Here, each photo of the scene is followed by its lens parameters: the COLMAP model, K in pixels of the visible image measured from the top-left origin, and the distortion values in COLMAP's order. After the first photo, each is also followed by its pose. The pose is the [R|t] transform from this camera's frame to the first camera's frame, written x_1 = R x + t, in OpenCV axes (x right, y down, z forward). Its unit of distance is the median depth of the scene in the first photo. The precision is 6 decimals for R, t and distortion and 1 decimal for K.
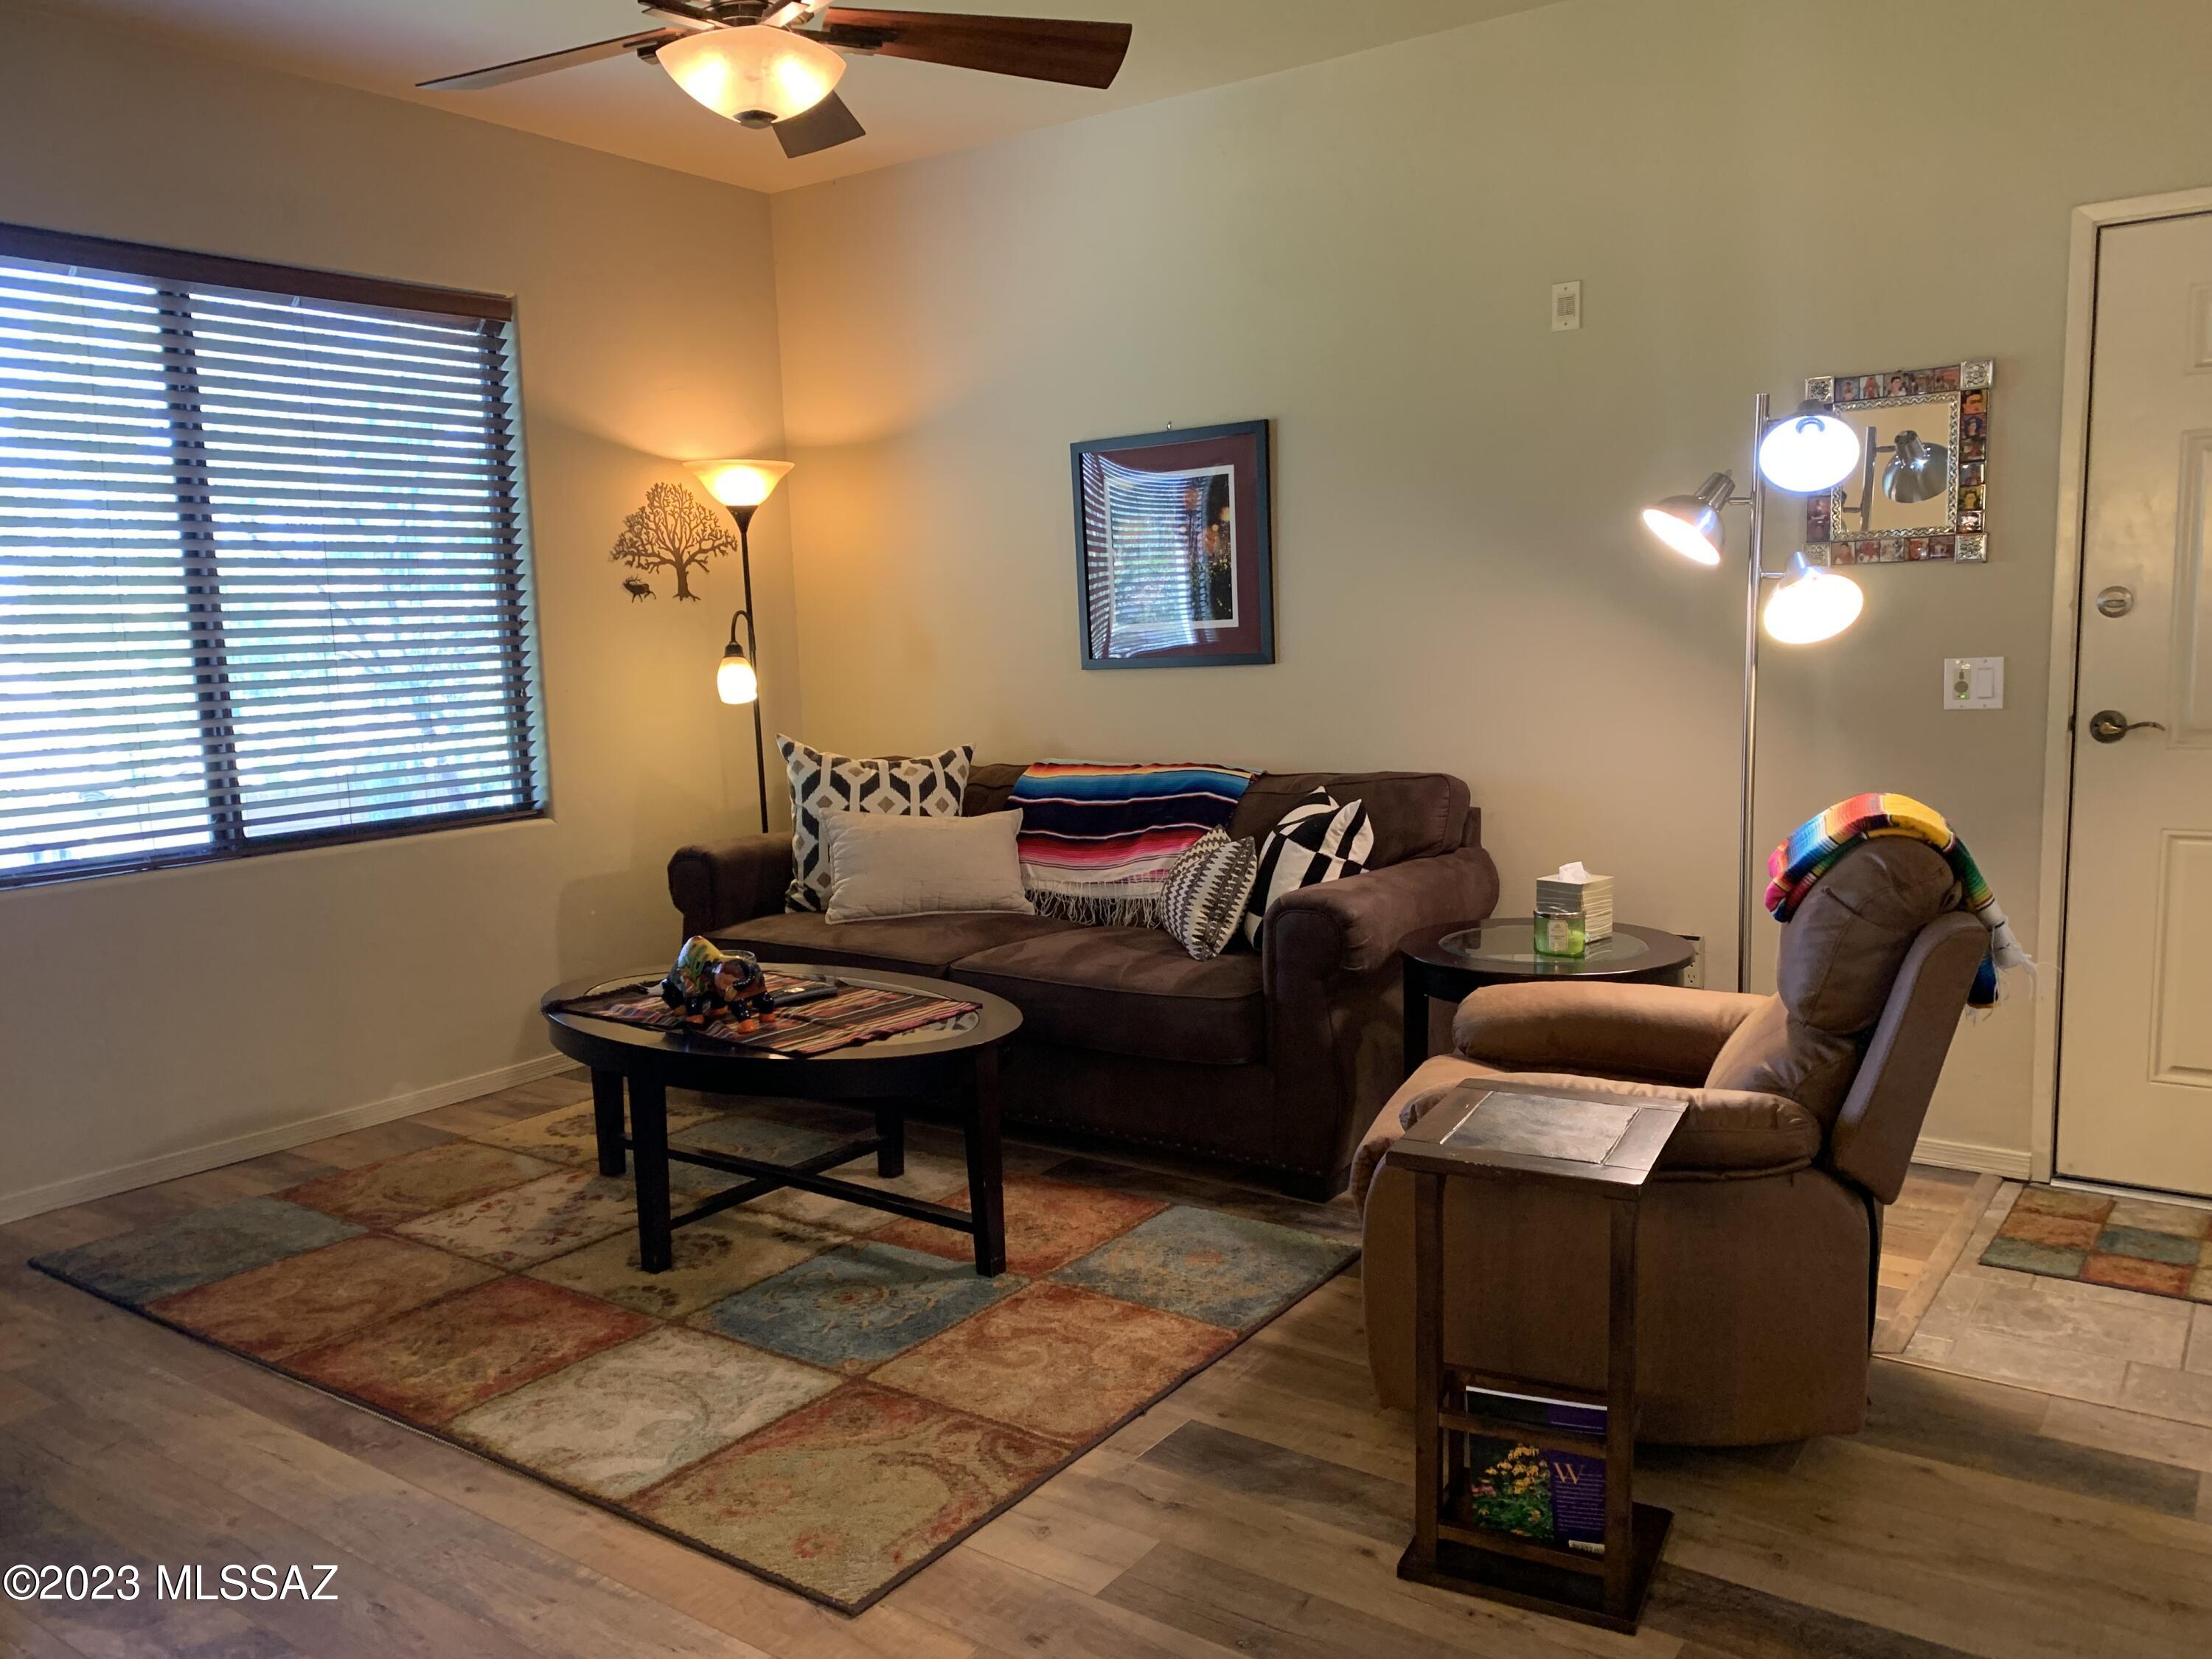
lens RADIAL K [[1708.2, 0, 1082.0], [0, 1708.2, 839.1], [0, 0, 1]] dist [0.080255, -0.073659]
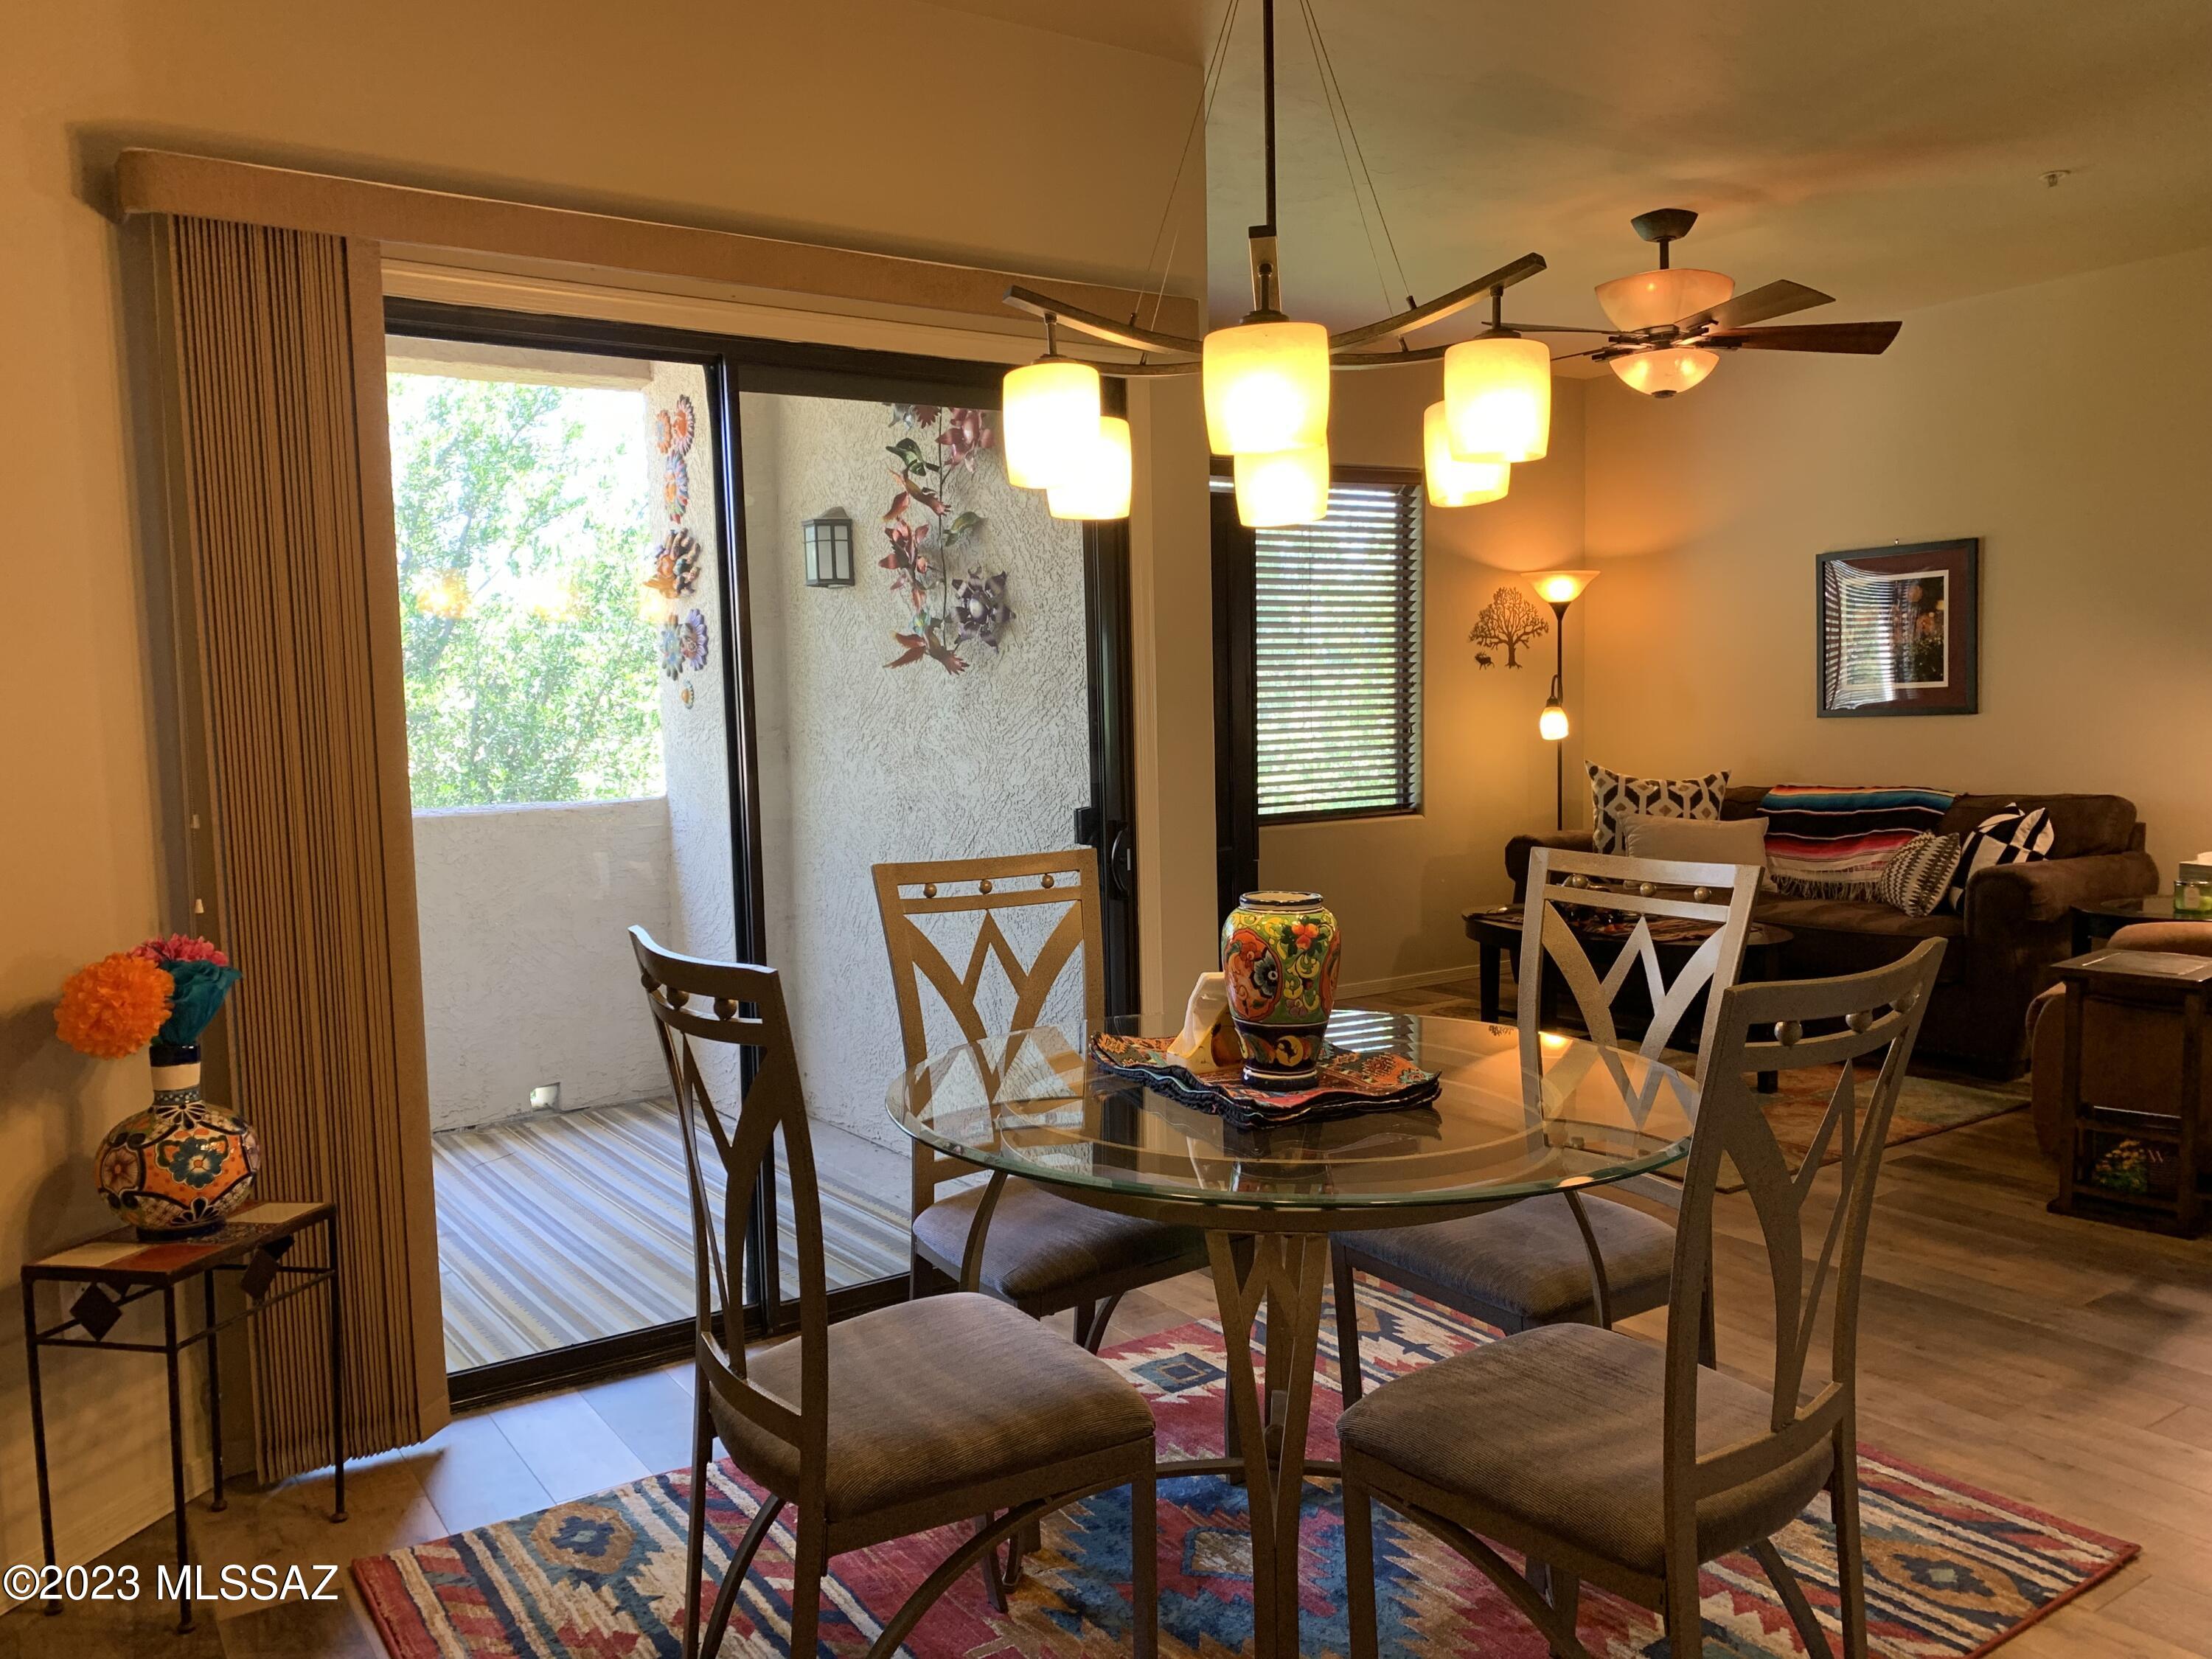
lens RADIAL K [[1708.2, 0, 1135.1], [0, 1708.2, 843.1], [0, 0, 1]] dist [0.080255, -0.073659]
pose [[0.946580, 0.038287, -0.320188, -0.093714], [-0.049328, 0.998433, -0.026440, 0.085346], [0.318674, 0.040822, 0.946985, -0.637104]]
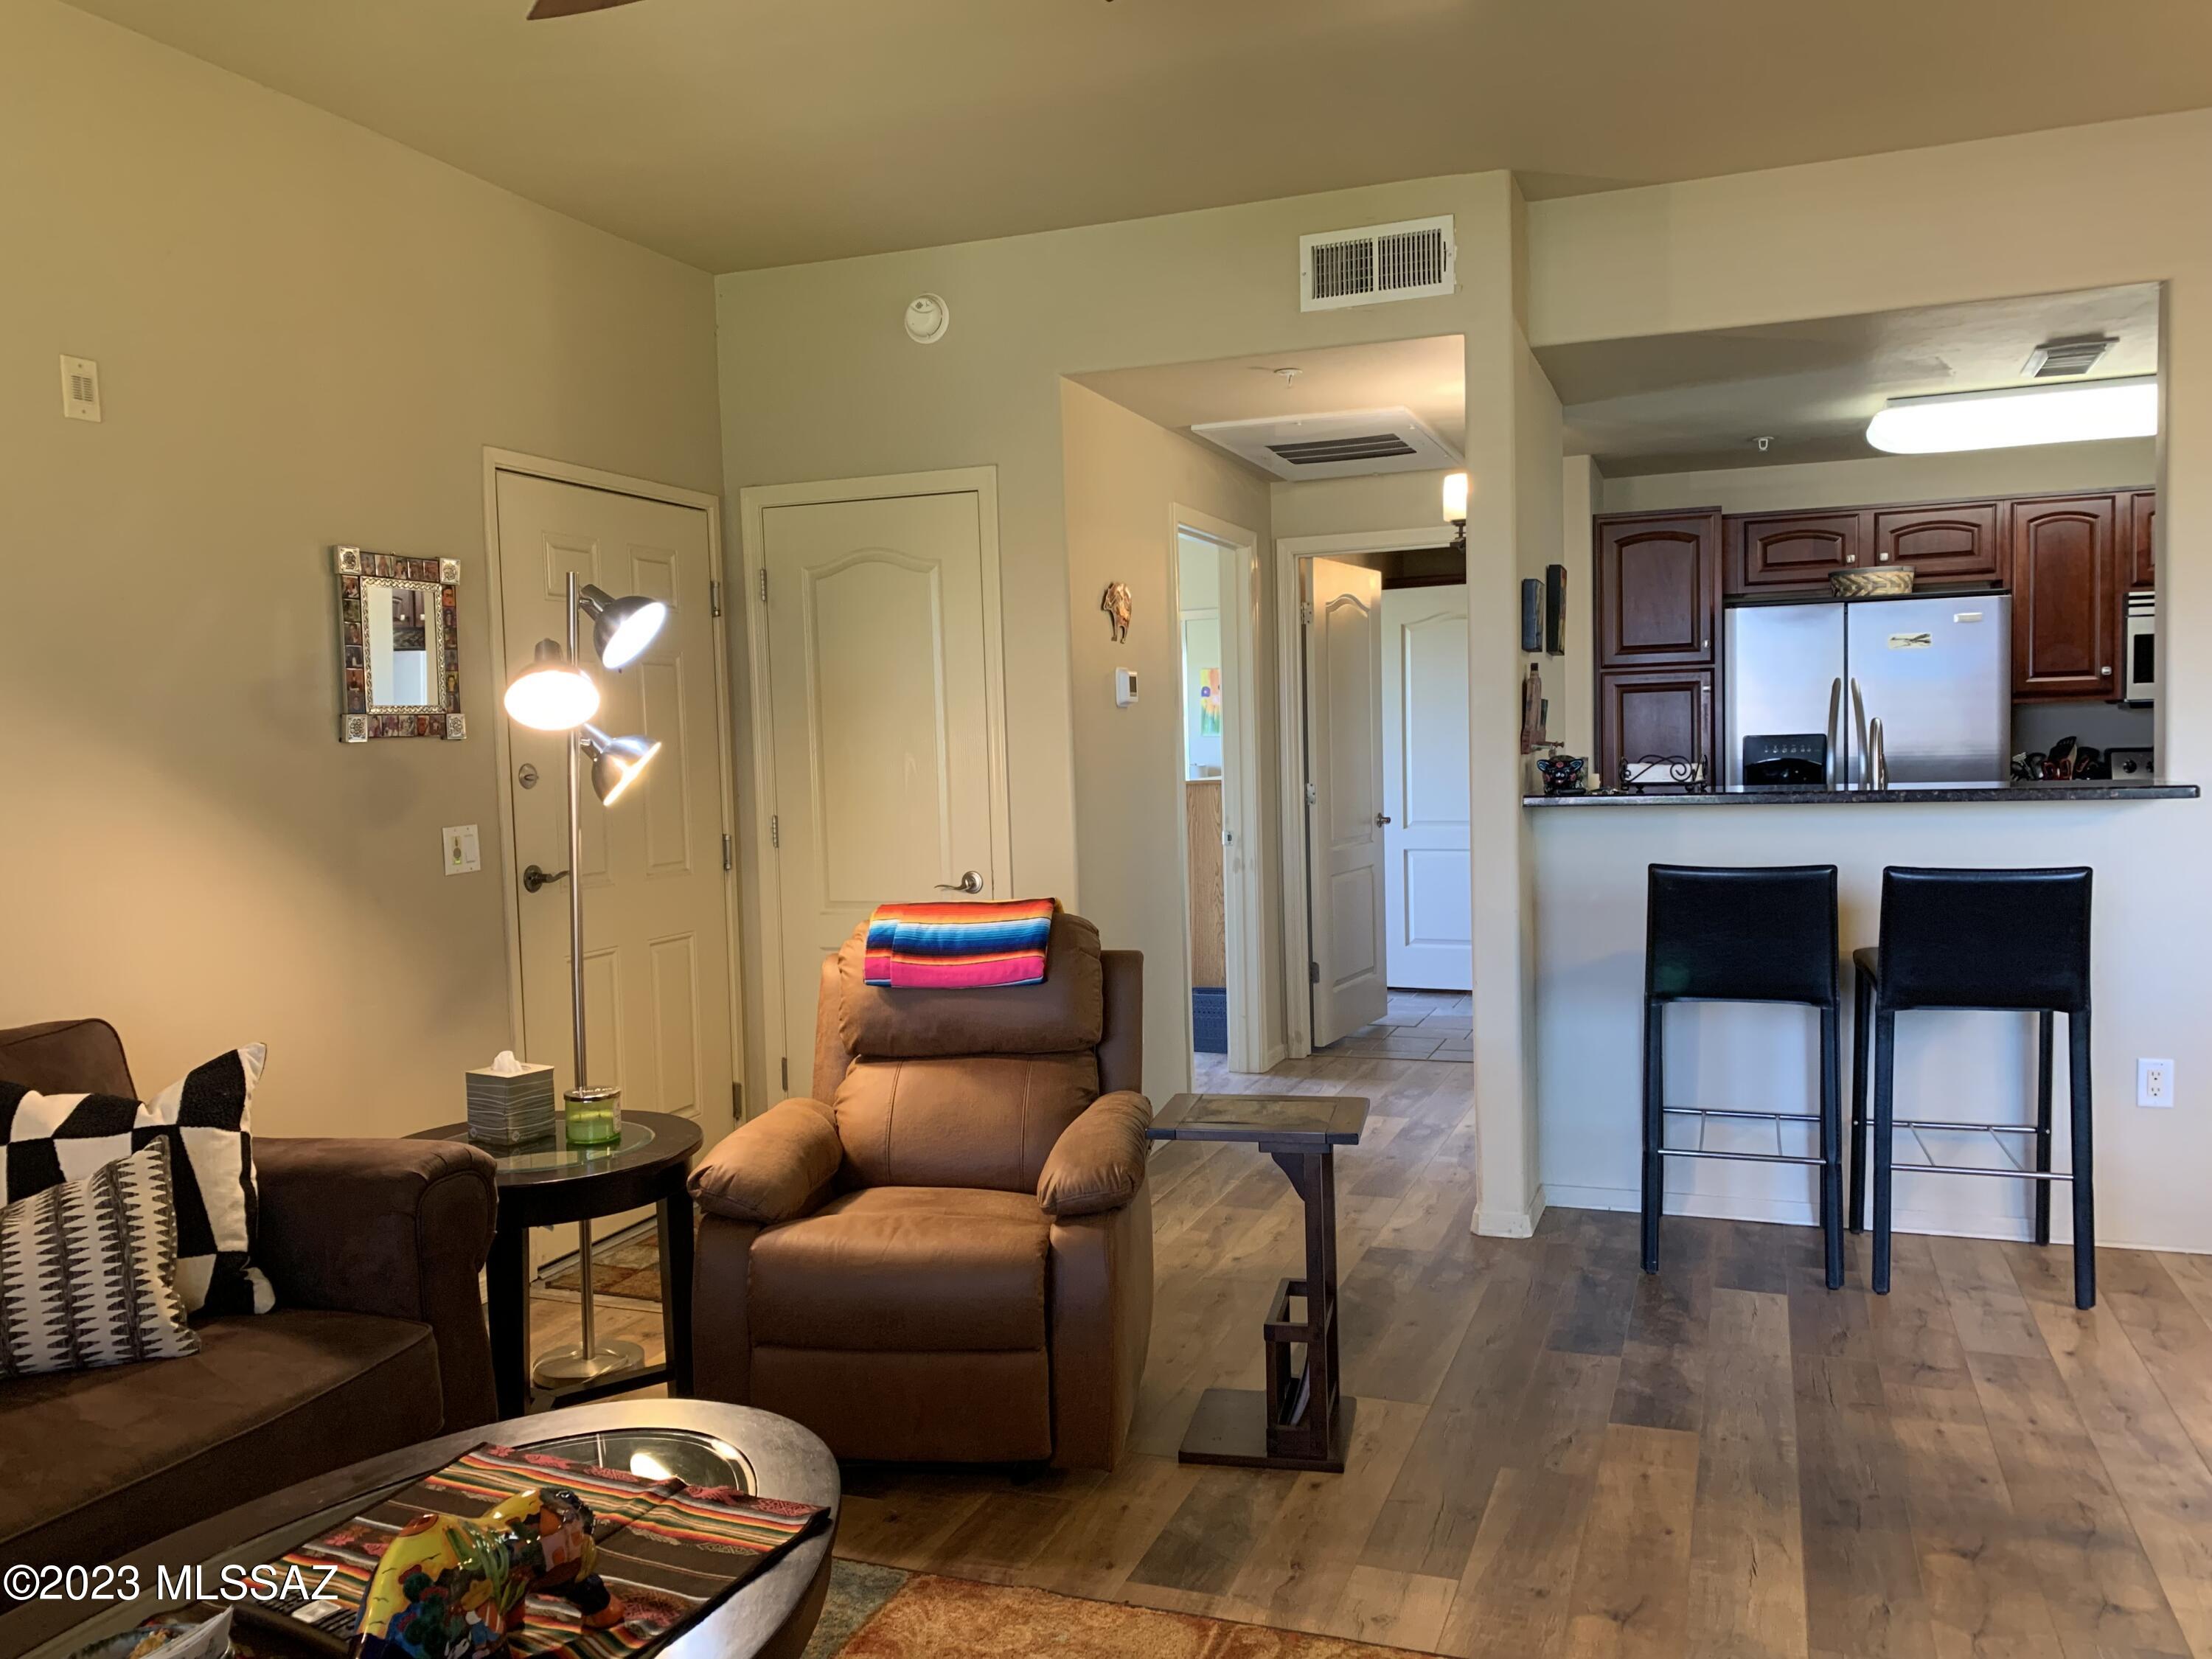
lens RADIAL K [[1708.2, 0, 1114.8], [0, 1708.2, 835.6], [0, 0, 1]] dist [0.080255, -0.073659]
pose [[-0.263887, -0.016299, 0.964416, -0.631494], [0.165936, 0.984183, 0.062037, -0.096091], [-0.950173, 0.176402, -0.257009, 0.874405]]
